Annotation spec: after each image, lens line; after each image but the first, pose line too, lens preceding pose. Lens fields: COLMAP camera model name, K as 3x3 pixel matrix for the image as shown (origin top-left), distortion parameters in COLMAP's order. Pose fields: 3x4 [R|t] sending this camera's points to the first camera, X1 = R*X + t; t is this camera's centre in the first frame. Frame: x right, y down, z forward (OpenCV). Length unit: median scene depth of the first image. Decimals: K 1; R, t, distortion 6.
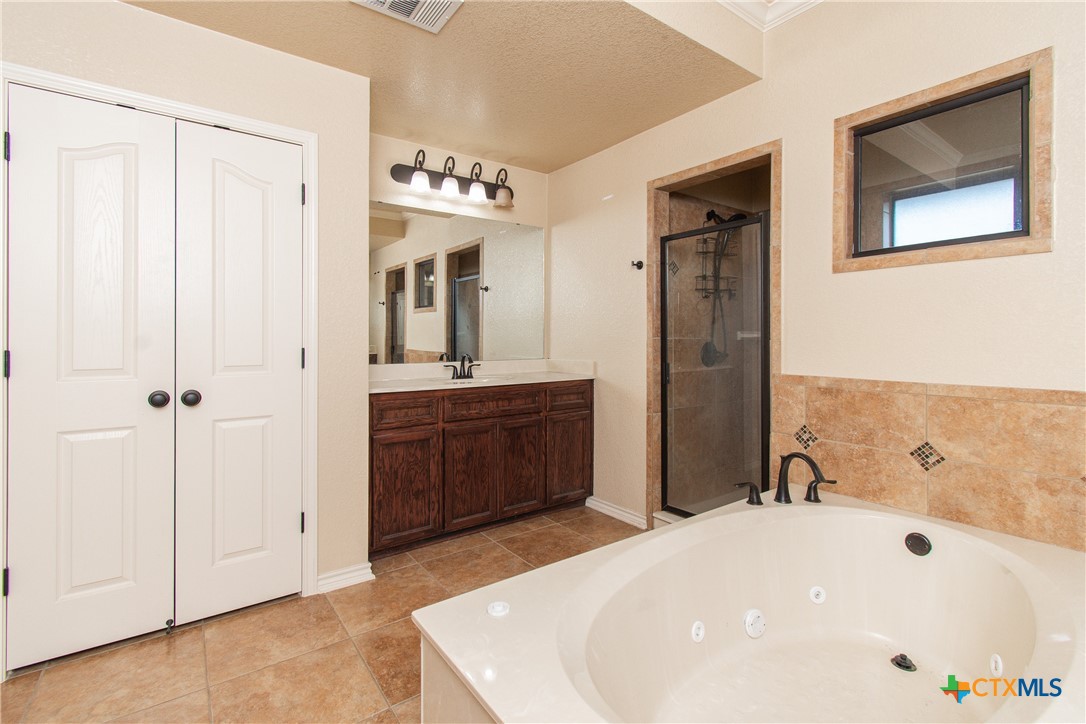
lens RADIAL K [[491.1, 0, 536.2], [0, 491.1, 337.7], [0, 0, 1]] dist [0.001743, -0.001108]
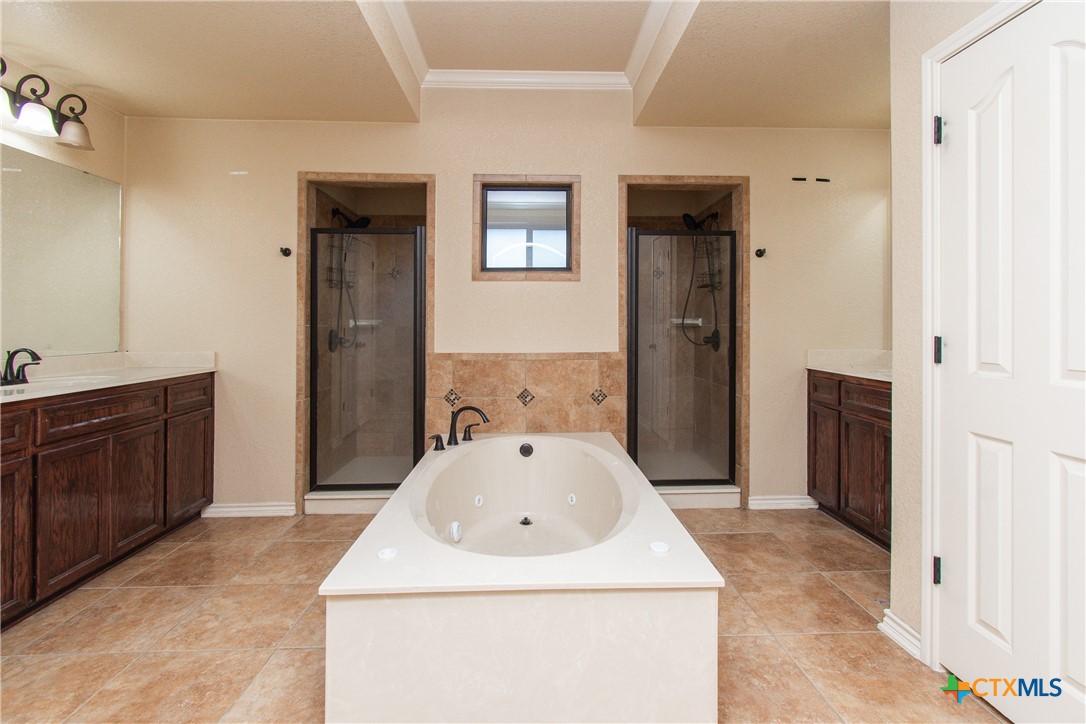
lens RADIAL K [[491.1, 0, 542.0], [0, 491.1, 326.1], [0, 0, 1]] dist [0.001743, -0.001108]
pose [[0.574465, -0.001064, 0.818528, -0.359884], [-0.000987, 0.999998, 0.001993, -0.000689], [-0.818528, -0.001952, 0.574463, 0.005783]]
